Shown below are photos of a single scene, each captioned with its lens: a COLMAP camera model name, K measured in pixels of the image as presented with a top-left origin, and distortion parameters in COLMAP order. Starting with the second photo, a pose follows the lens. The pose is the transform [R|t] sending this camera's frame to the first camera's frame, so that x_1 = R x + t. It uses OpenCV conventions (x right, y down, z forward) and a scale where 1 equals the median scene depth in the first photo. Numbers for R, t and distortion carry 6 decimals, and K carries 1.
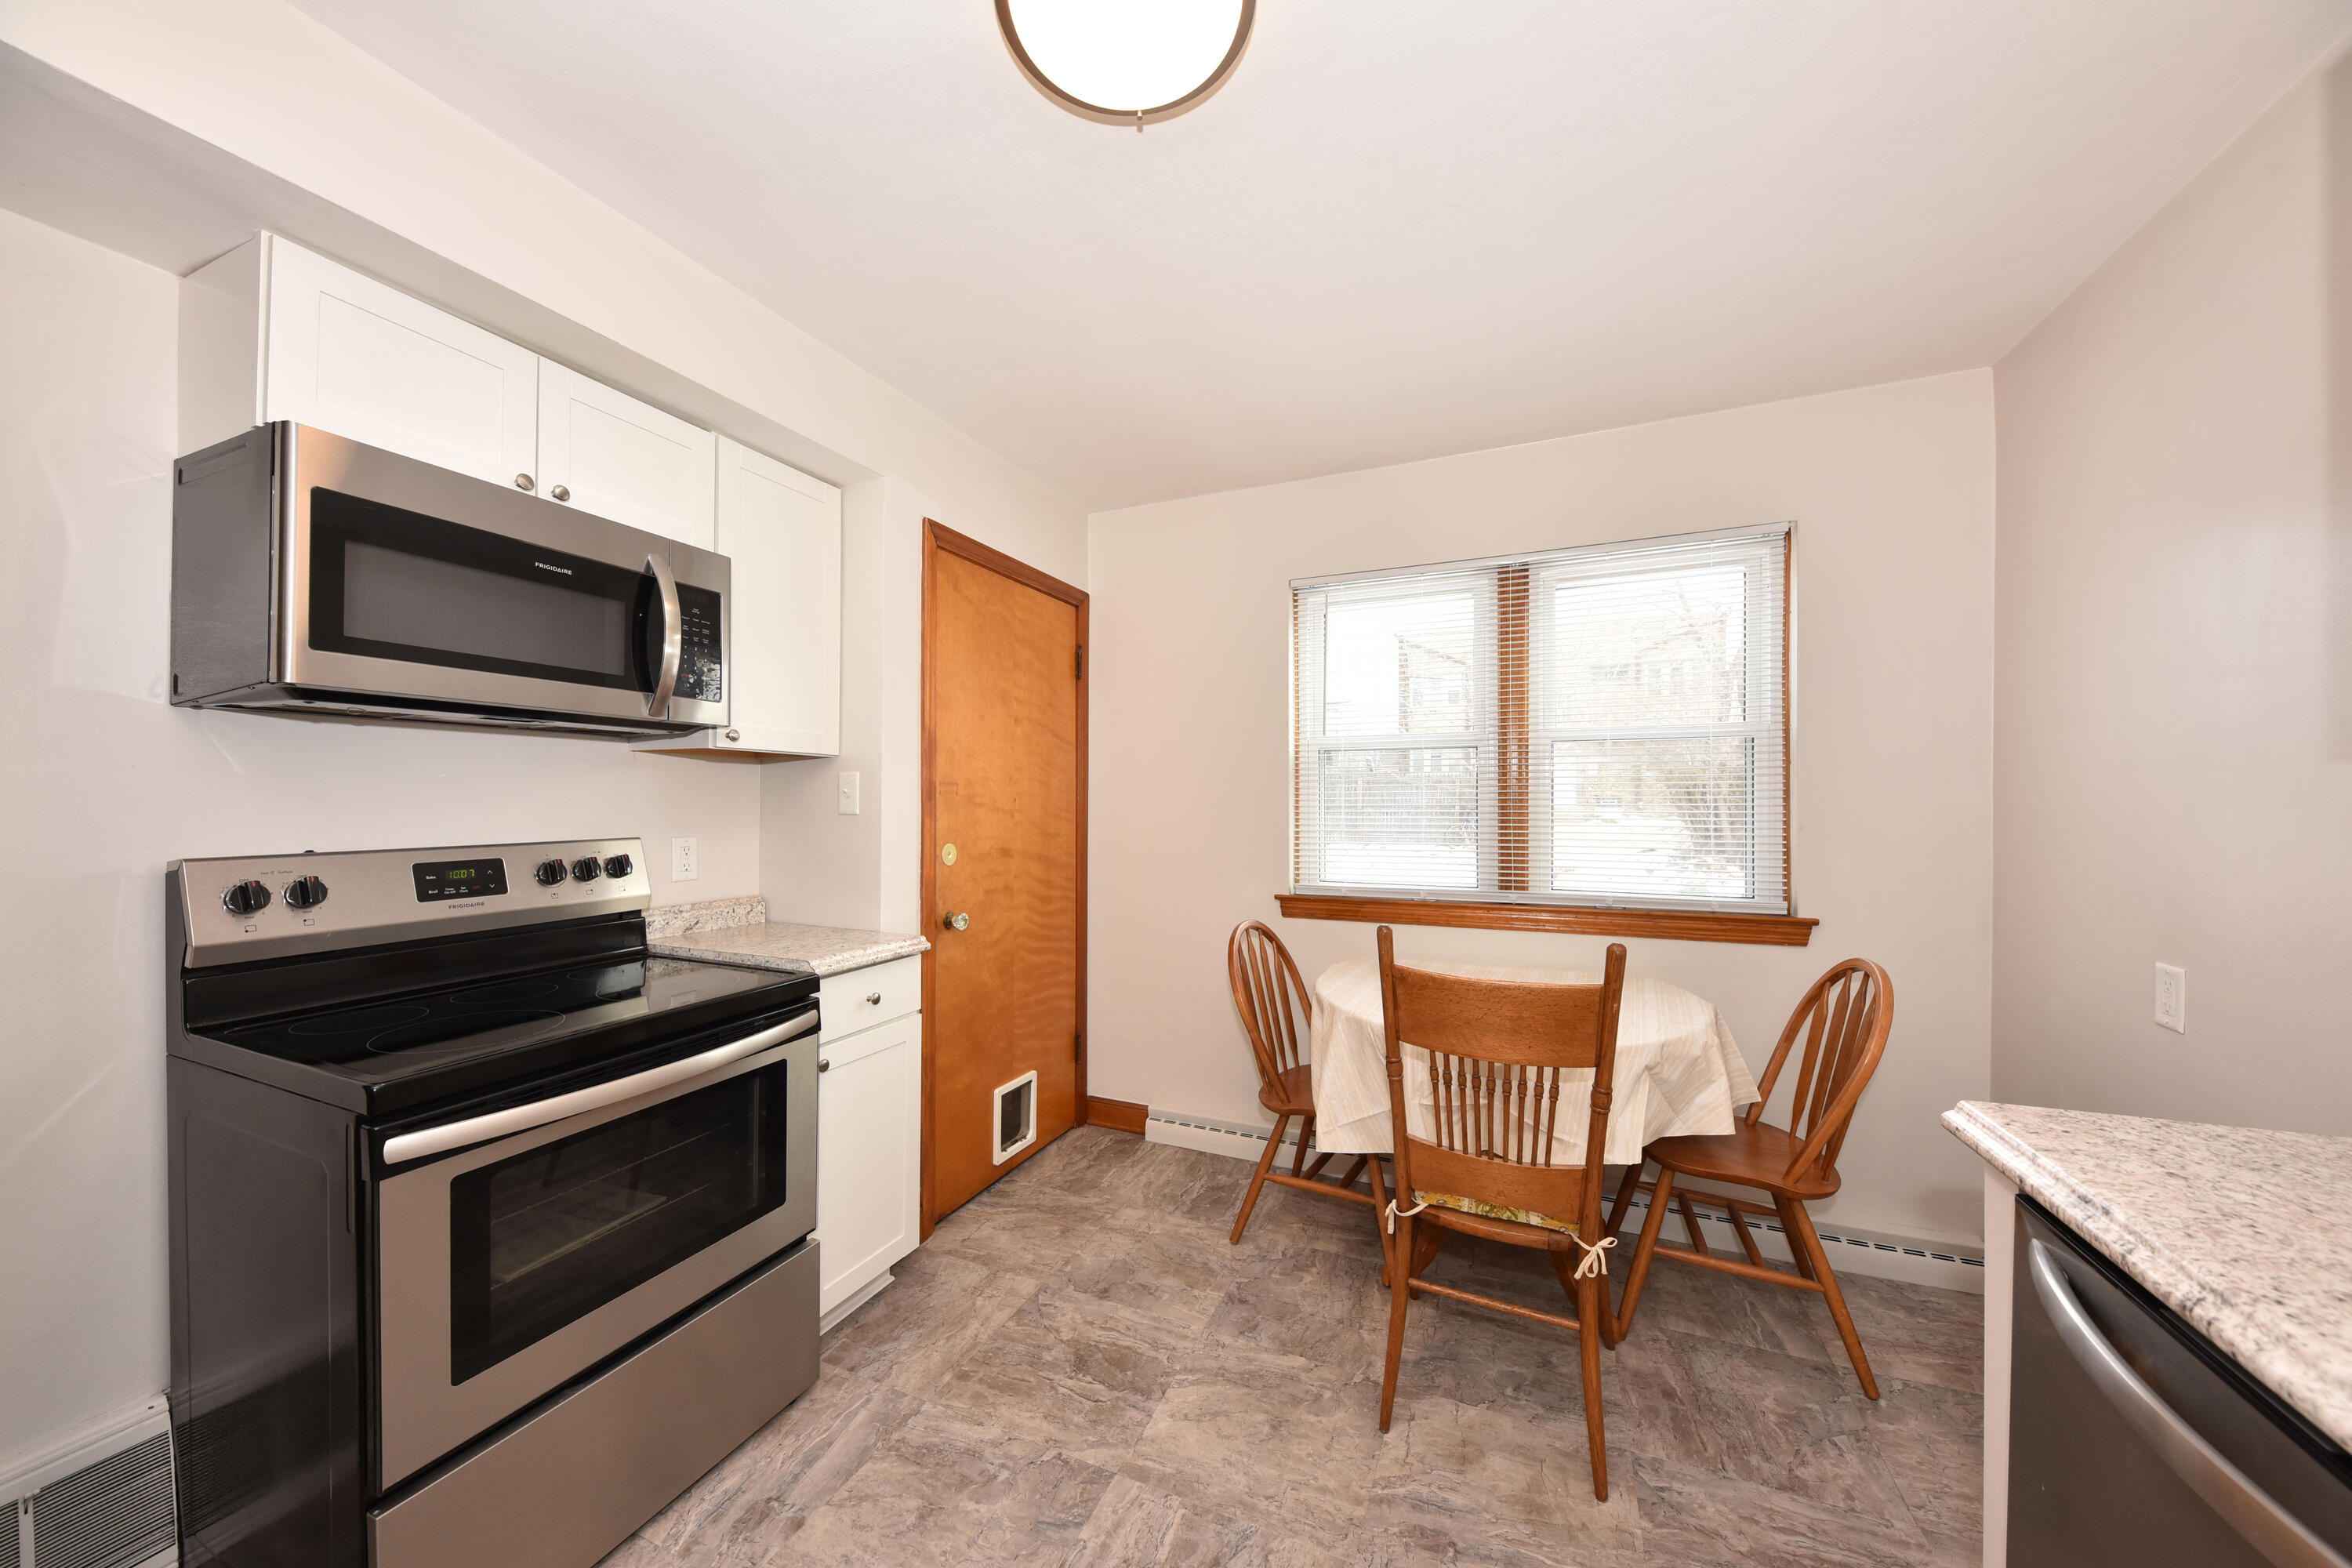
lens RADIAL K [[805.6, 0, 1186.3], [0, 805.6, 795.9], [0, 0, 1]] dist [0.004536, -0.003653]
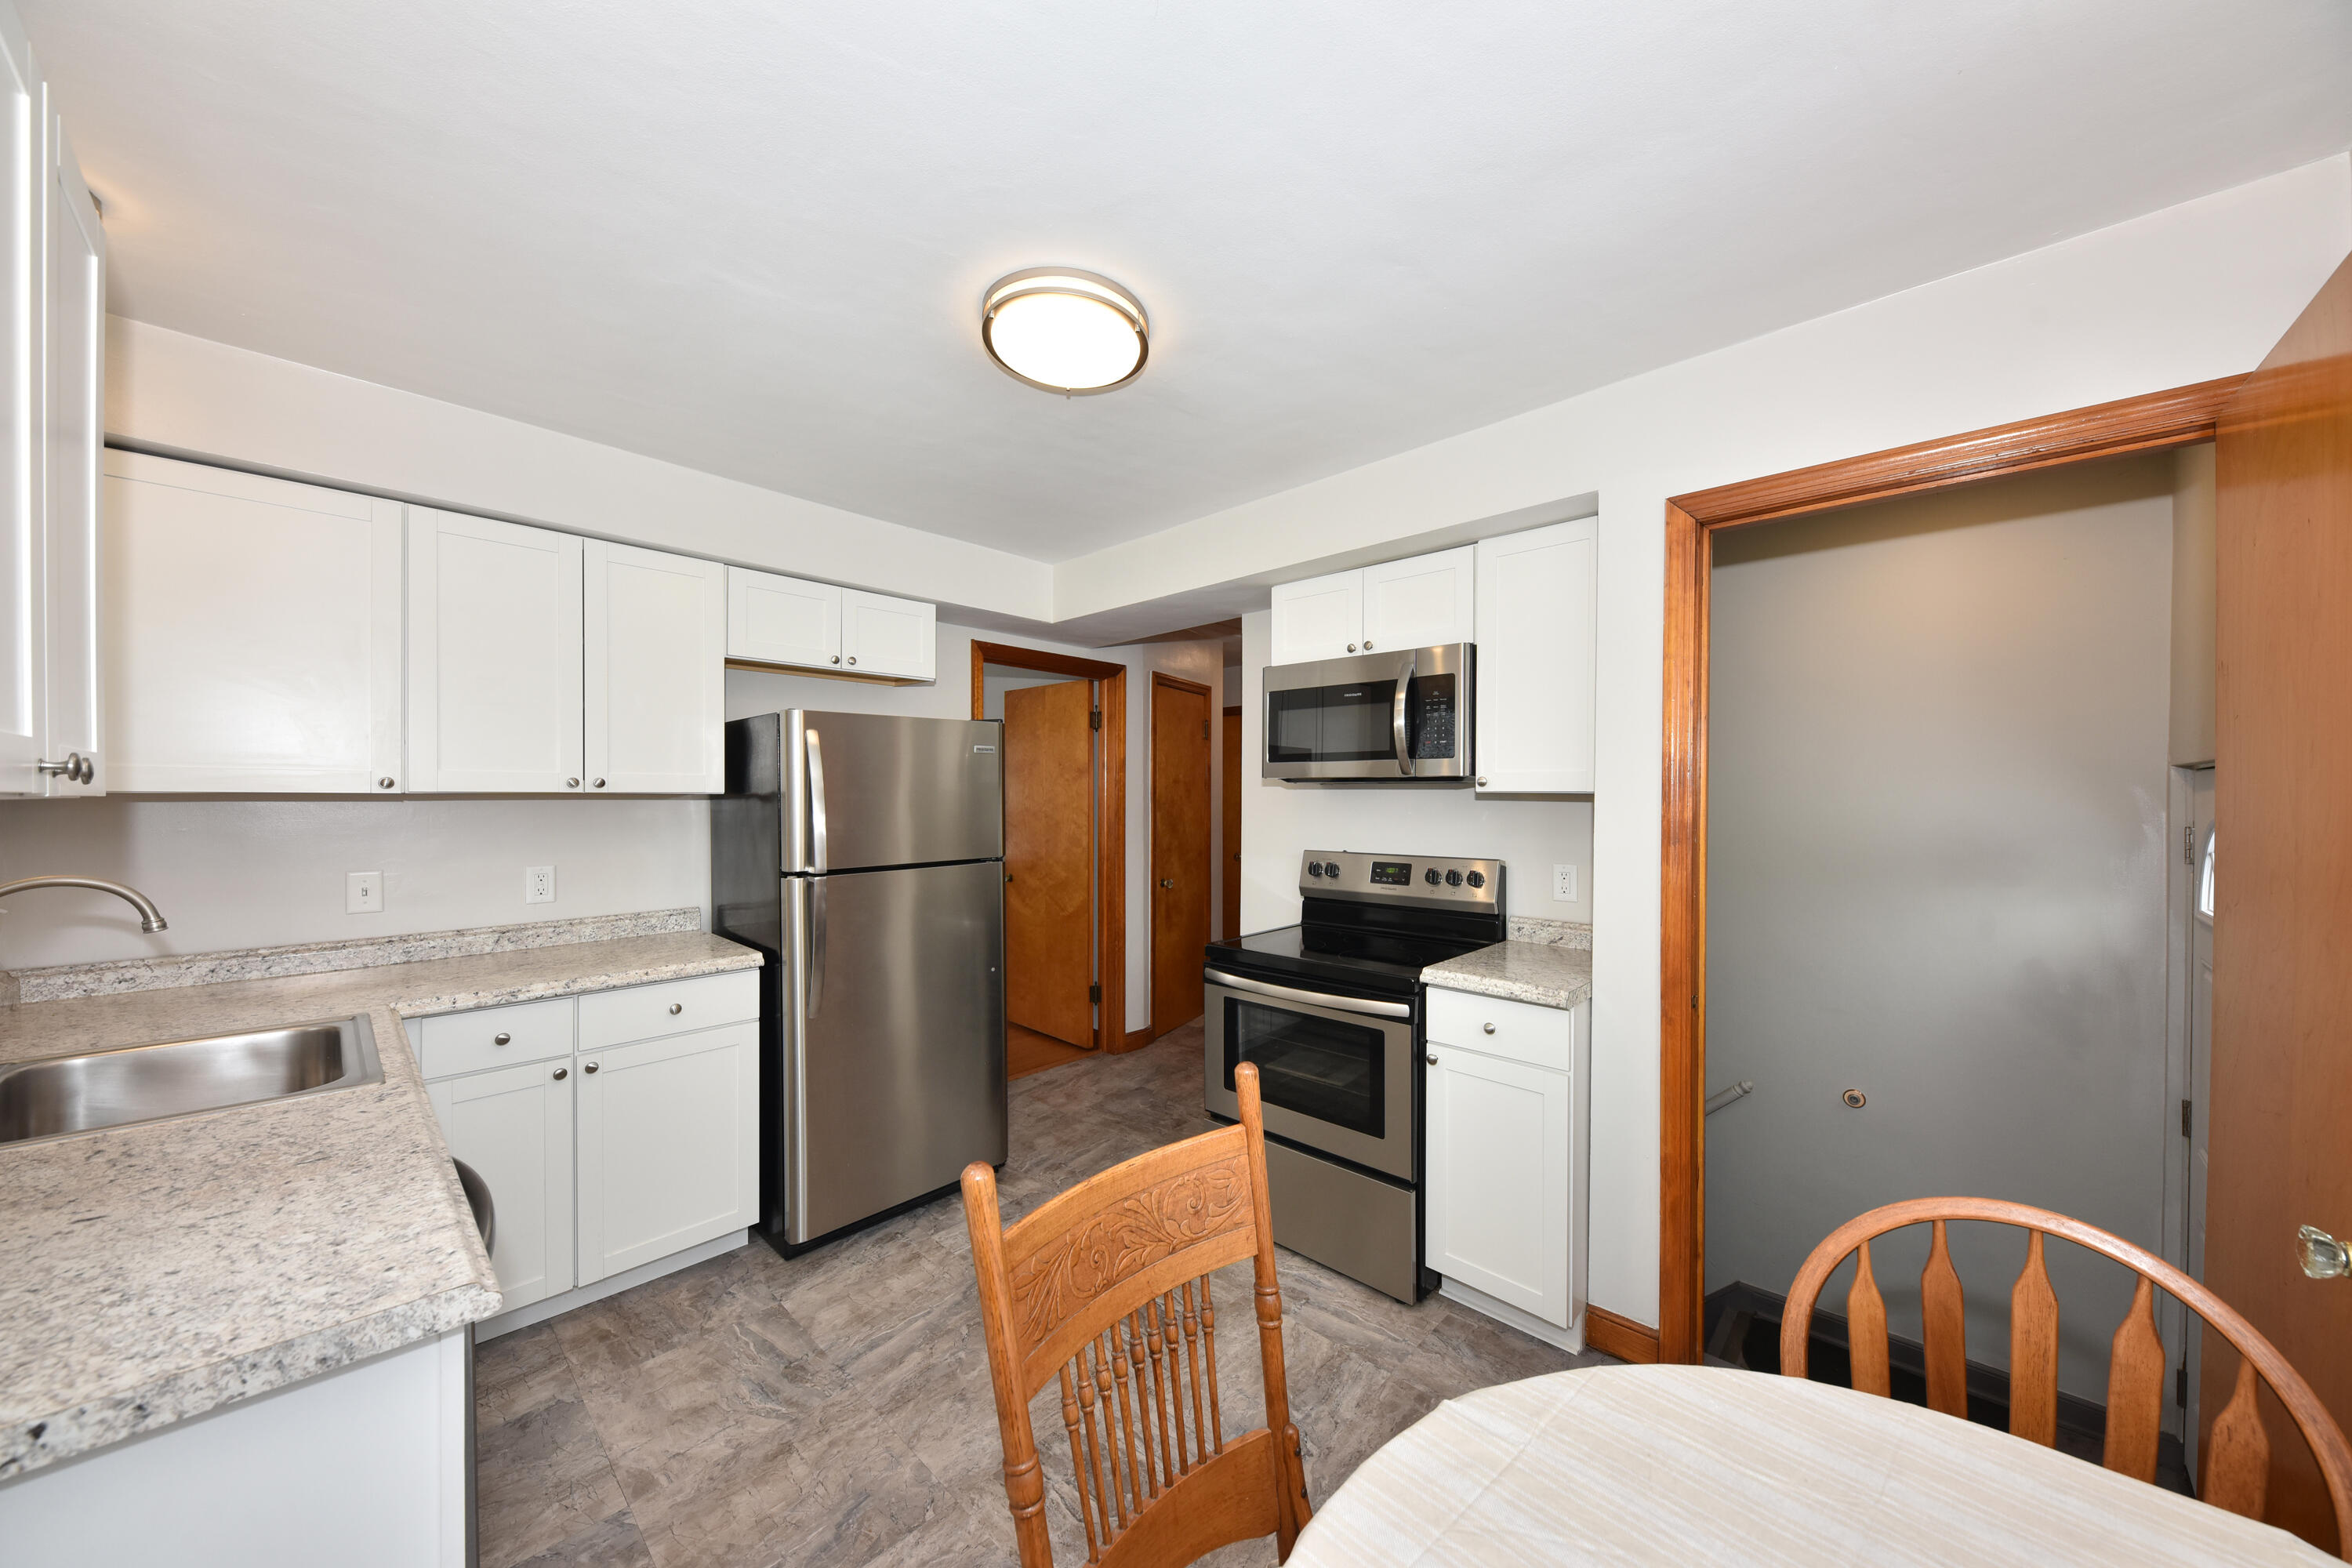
lens RADIAL K [[805.6, 0, 1185.2], [0, 805.6, 787.2], [0, 0, 1]] dist [0.004536, -0.003653]
pose [[-0.334773, -0.011576, -0.942228, 0.816477], [-0.000174, 0.999925, -0.012223, -0.056554], [0.942299, -0.003927, -0.334750, 1.061658]]
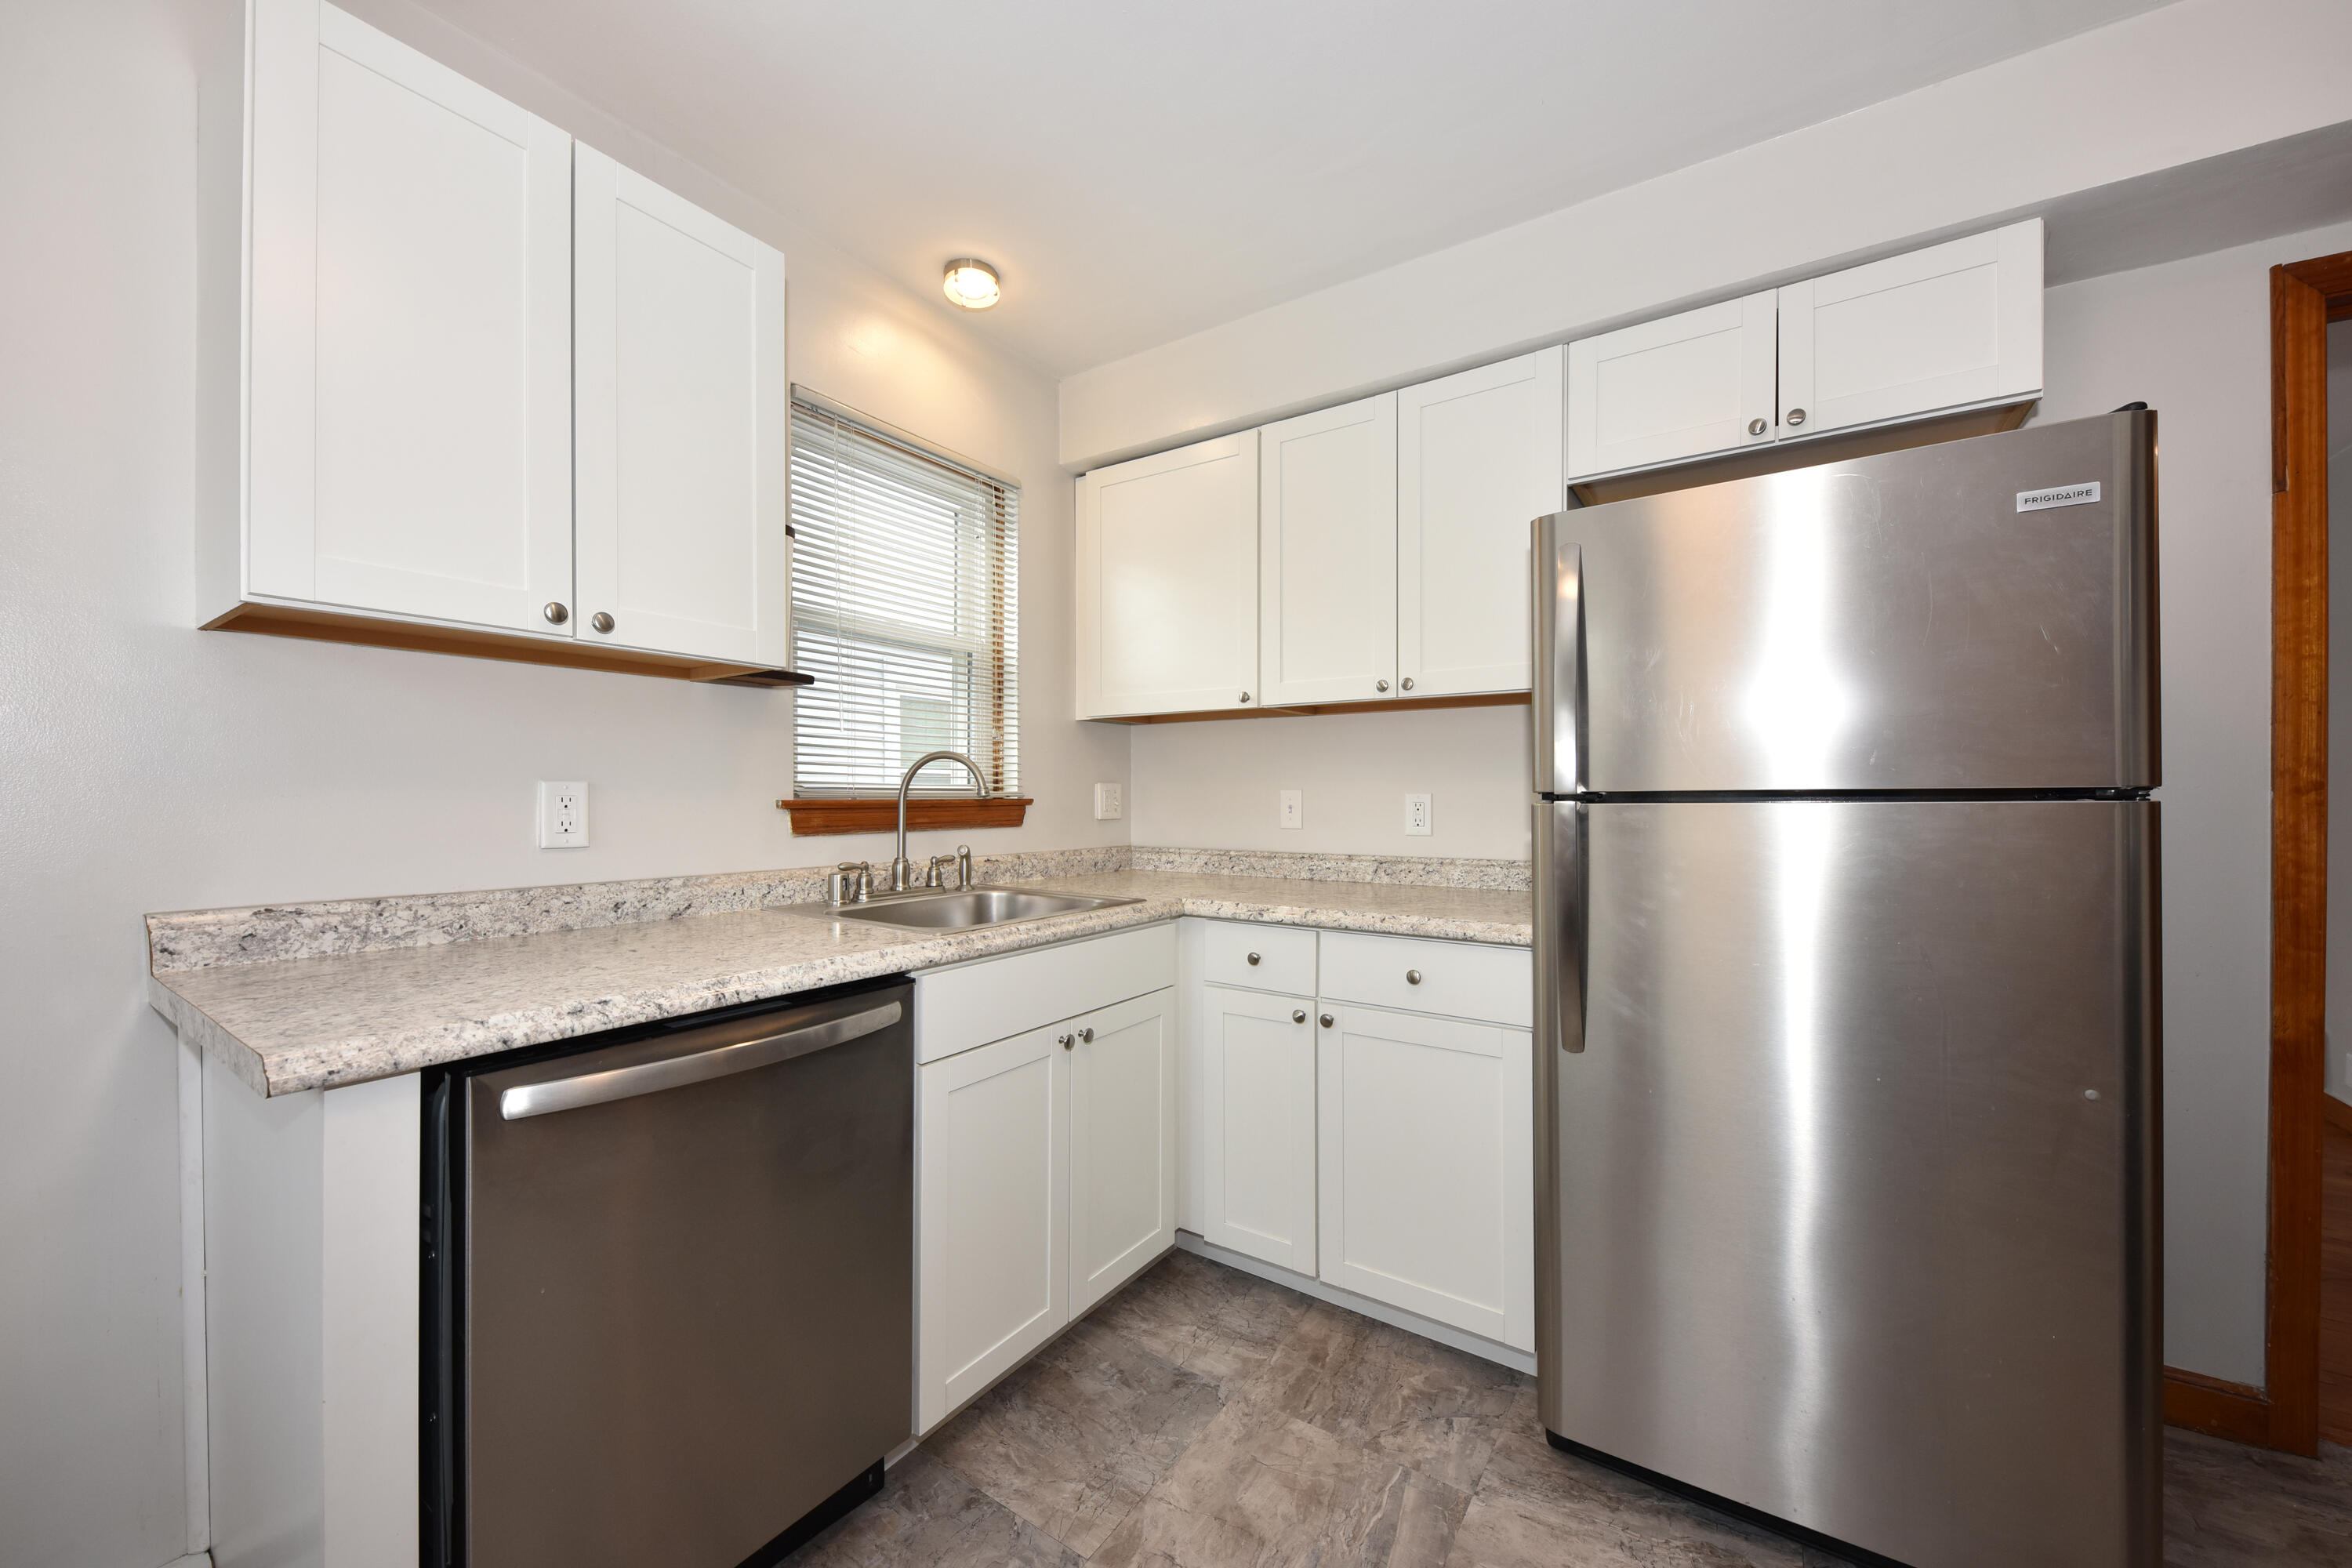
lens RADIAL K [[872.3, 0, 1182.6], [0, 872.3, 797.3], [0, 0, 1]] dist [0.002183, -0.000863]
pose [[-0.983860, -0.004643, 0.178880, -0.018181], [-0.005047, 0.999986, -0.001803, 0.073560], [-0.178869, -0.002676, -0.983869, 0.905756]]
